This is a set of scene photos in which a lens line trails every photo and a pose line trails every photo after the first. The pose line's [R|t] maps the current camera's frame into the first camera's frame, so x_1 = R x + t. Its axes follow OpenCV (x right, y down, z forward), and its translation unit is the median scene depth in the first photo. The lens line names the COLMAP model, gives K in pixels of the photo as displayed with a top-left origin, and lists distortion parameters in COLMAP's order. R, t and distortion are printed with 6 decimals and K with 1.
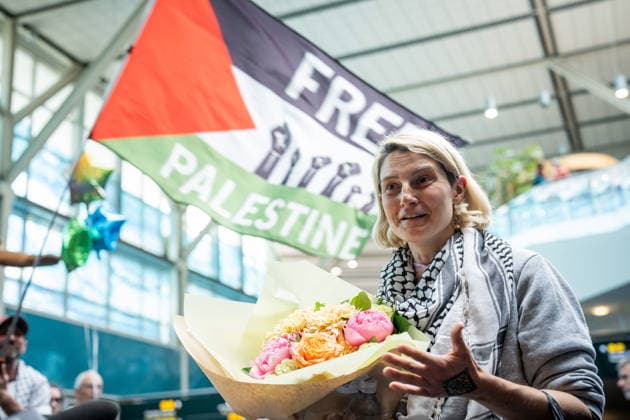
lens RADIAL K [[422.5, 0, 315.0], [0, 422.5, 210.0], [0, 0, 1]] dist [-0.003820, -0.001603]
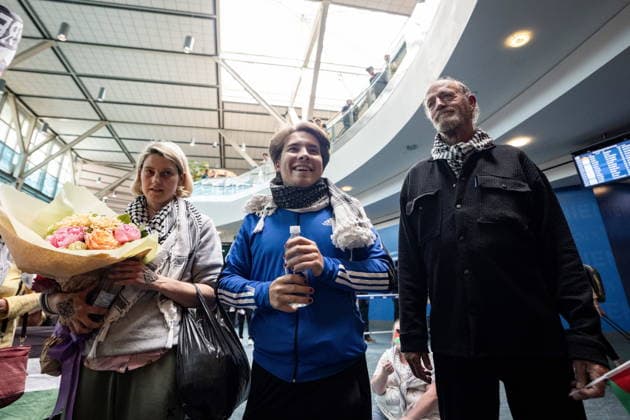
lens RADIAL K [[422.5, 0, 315.0], [0, 422.5, 210.0], [0, 0, 1]] dist [-0.003820, -0.001603]
pose [[0.917671, 0.215781, 0.333645, 0.293783], [-0.174541, 0.973253, -0.149376, 0.309017], [-0.356954, 0.078844, 0.930789, -1.213342]]
